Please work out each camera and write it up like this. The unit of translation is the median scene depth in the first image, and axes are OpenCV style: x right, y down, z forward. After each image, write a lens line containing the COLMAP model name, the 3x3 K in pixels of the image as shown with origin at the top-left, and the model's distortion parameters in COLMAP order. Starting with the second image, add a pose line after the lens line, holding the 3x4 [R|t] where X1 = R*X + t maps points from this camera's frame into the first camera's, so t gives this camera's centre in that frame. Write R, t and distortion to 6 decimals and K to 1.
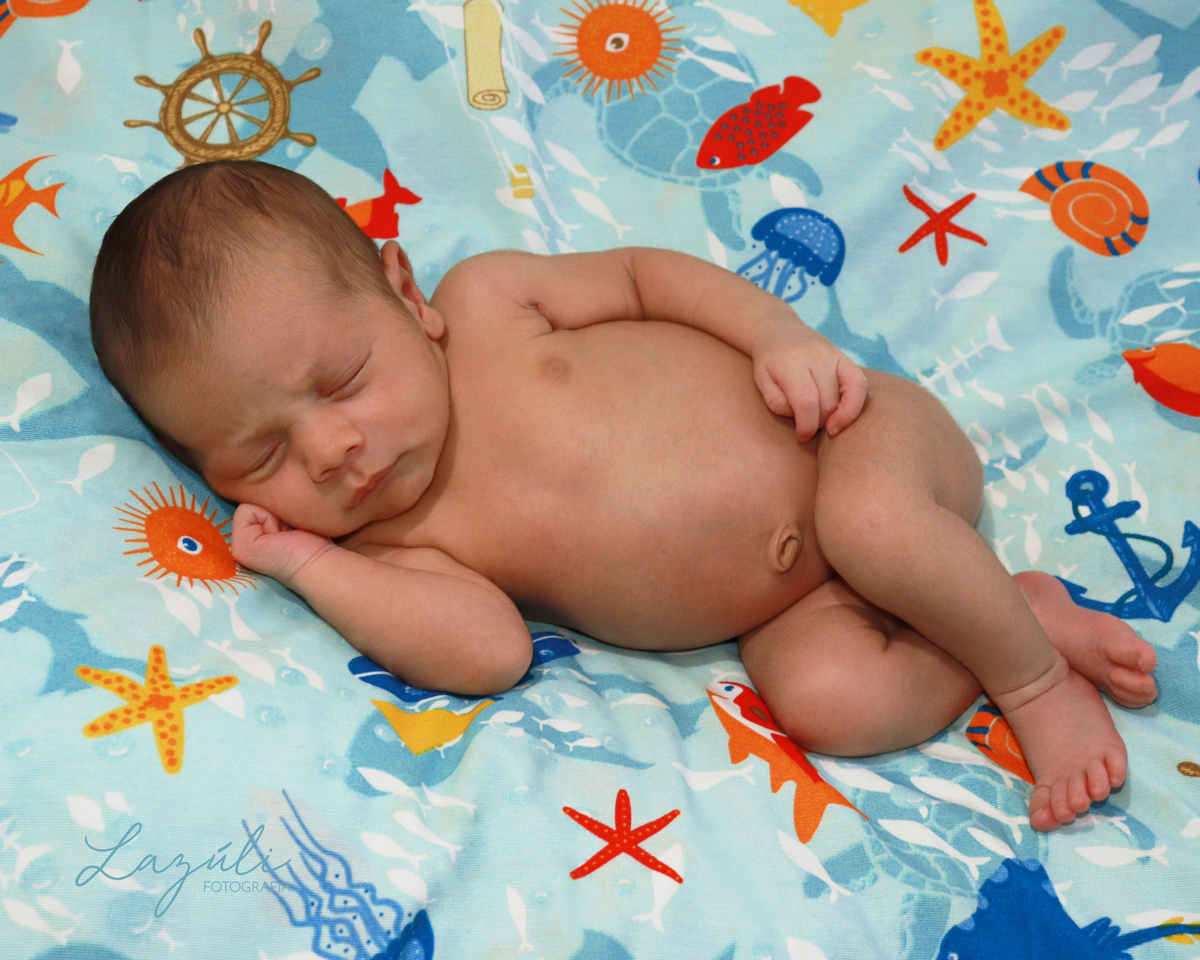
lens RADIAL K [[2033.6, 0, 603.0], [0, 2033.6, 478.2], [0, 0, 1]] dist [0.047950, 0.000000]
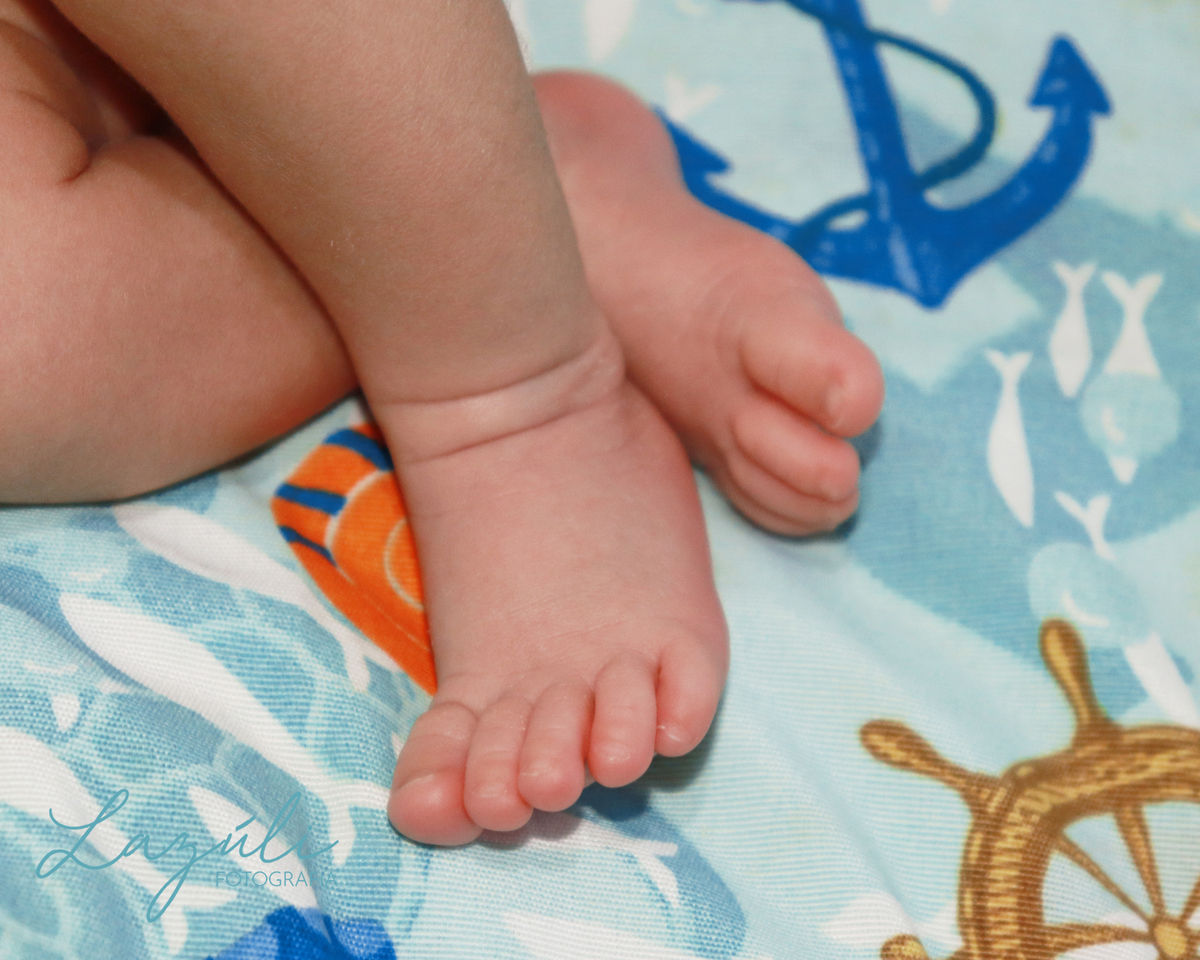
lens RADIAL K [[3486.6, 0, 599.4], [0, 3486.6, 483.3], [0, 0, 1]] dist [0.346221, 0.000000]
pose [[0.952461, 0.217790, 0.213041, 0.091675], [-0.241094, 0.966318, 0.090022, 0.050831], [-0.186259, -0.137105, 0.972887, 0.380214]]
